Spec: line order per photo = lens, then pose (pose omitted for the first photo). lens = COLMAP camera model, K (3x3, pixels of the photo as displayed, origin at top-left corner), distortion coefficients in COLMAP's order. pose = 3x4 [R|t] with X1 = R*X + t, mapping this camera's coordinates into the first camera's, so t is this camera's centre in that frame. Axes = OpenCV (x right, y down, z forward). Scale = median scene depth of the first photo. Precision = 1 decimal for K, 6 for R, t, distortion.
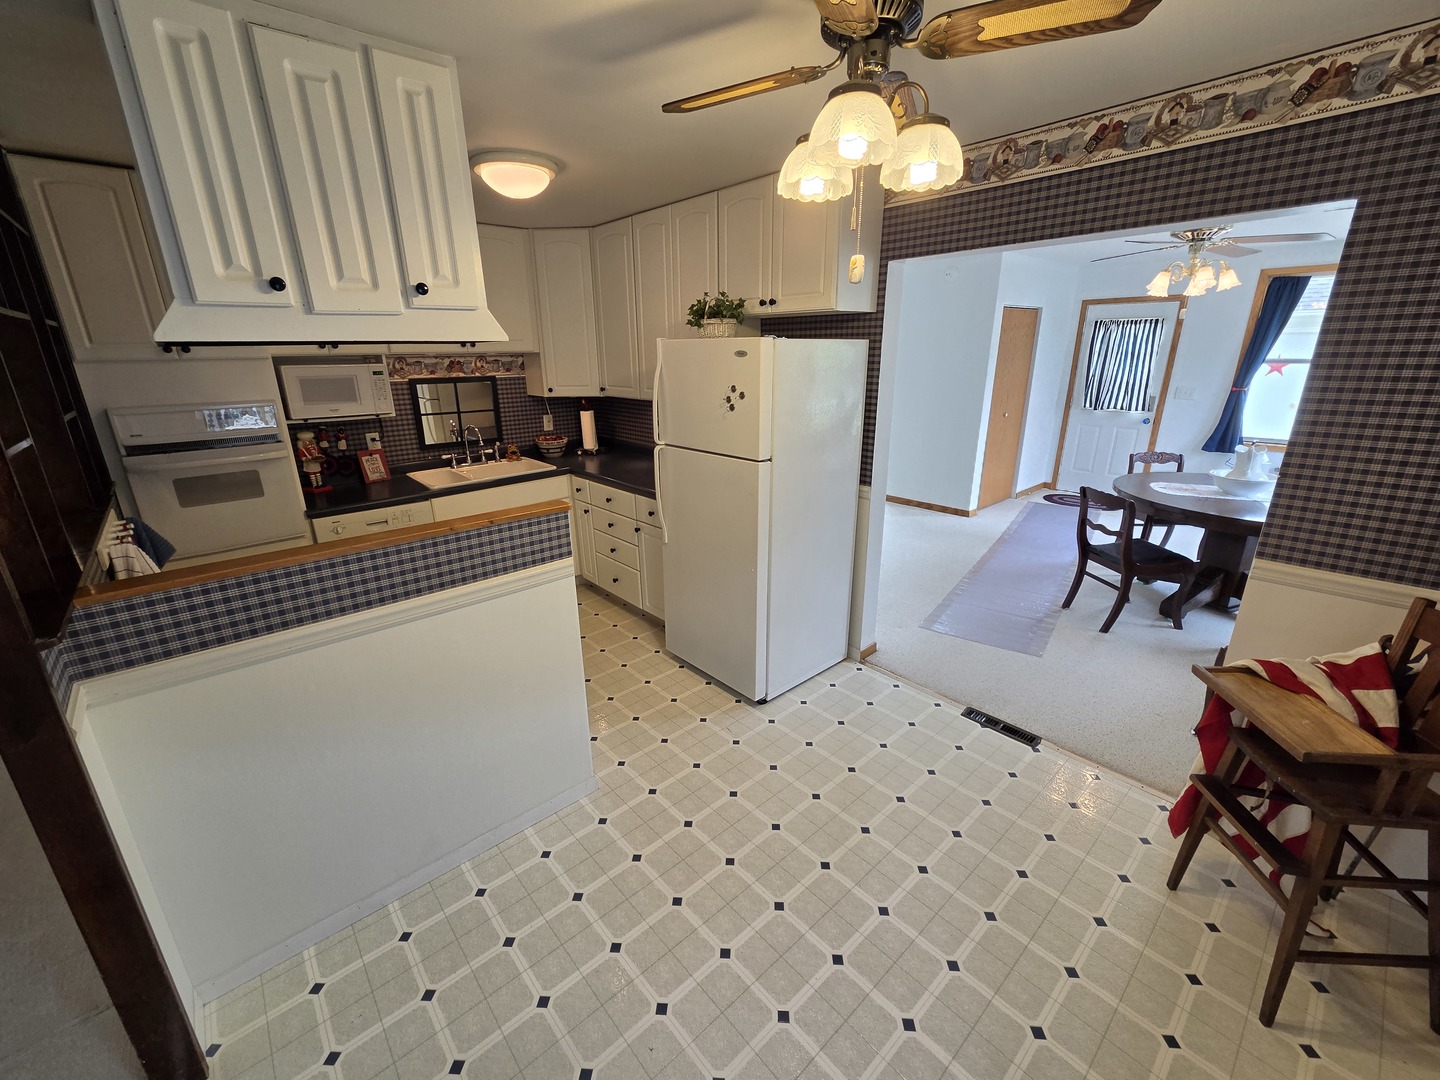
lens RADIAL K [[592.5, 0, 716.1], [0, 592.5, 539.5], [0, 0, 1]] dist [0.000588, 0.000782]
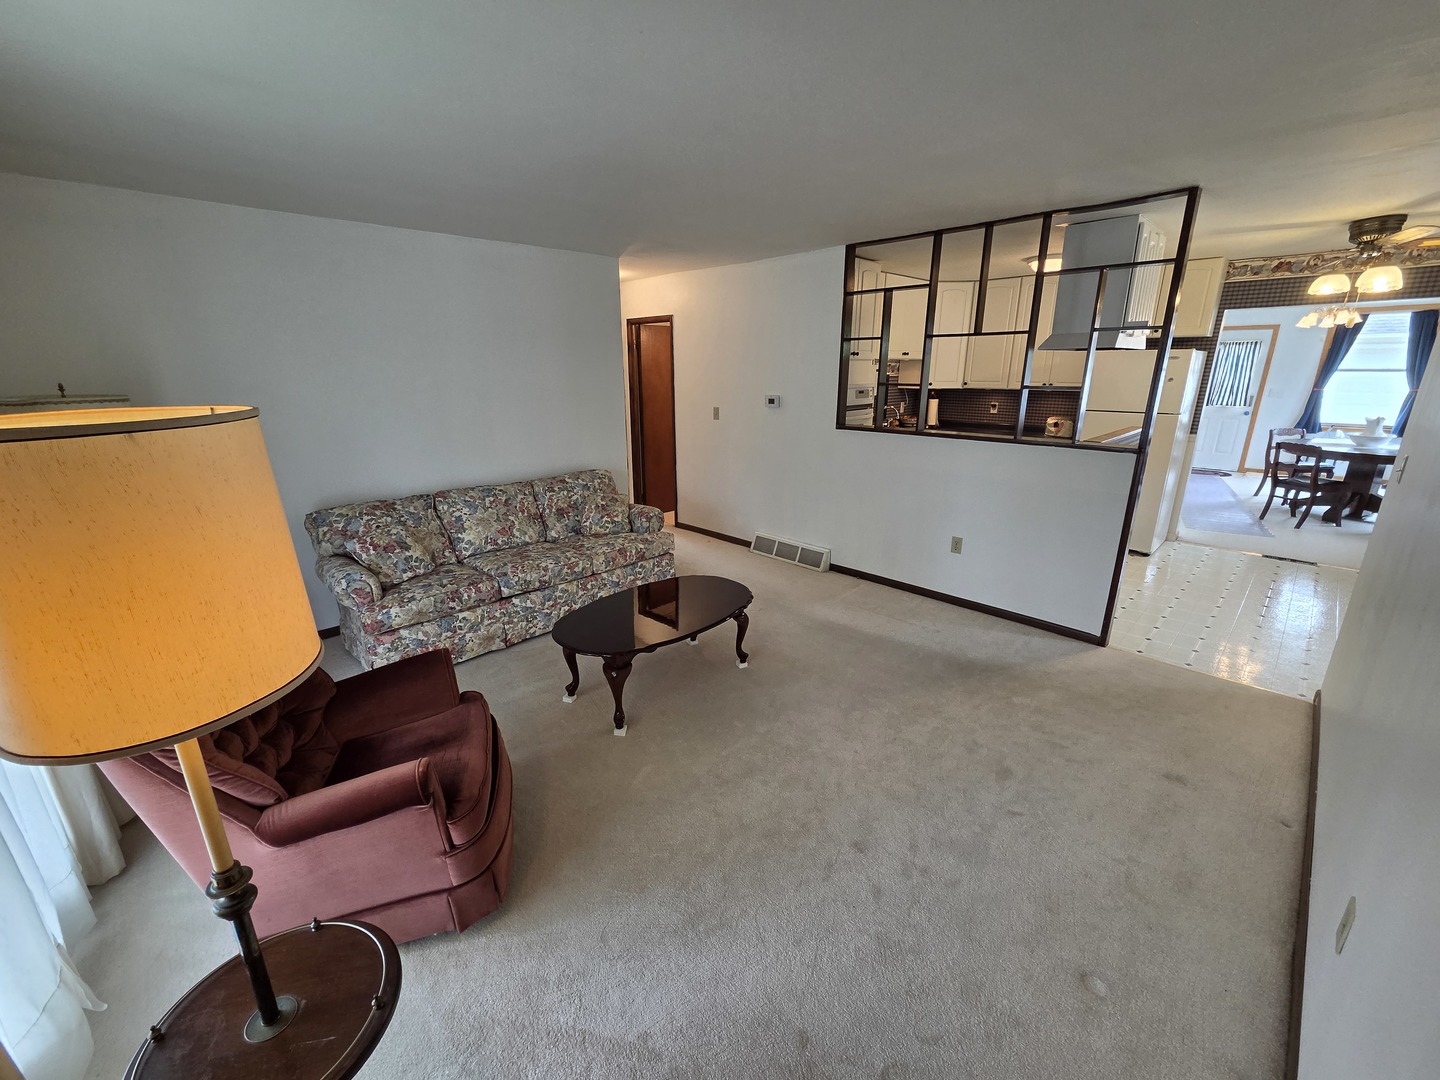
lens RADIAL K [[592.5, 0, 713.0], [0, 592.5, 539.1], [0, 0, 1]] dist [0.000588, 0.000782]
pose [[0.998606, -0.010648, 0.051702, -0.633018], [0.012177, 0.999495, -0.029359, 0.128228], [-0.051363, 0.029948, 0.998231, -0.338350]]
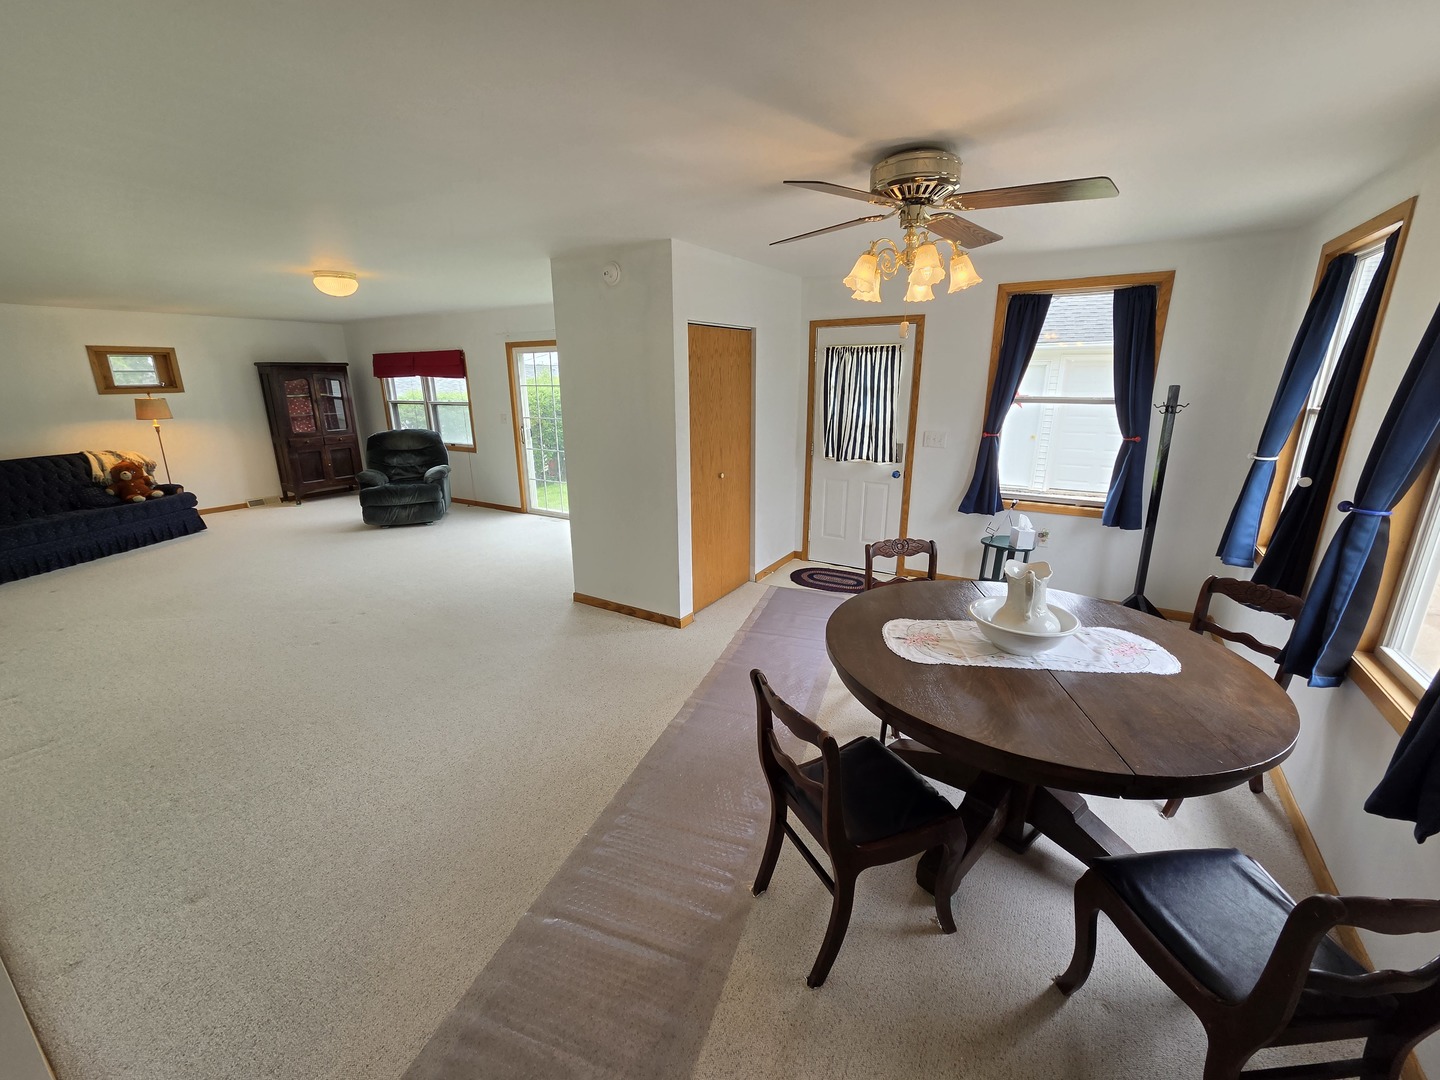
lens RADIAL K [[592.5, 0, 718.4], [0, 592.5, 540.0], [0, 0, 1]] dist [0.000588, 0.000782]
pose [[0.956611, -0.074722, 0.281623, 0.283866], [0.086651, 0.995783, -0.030127, -0.114195], [-0.278184, 0.053223, 0.959052, 0.329664]]
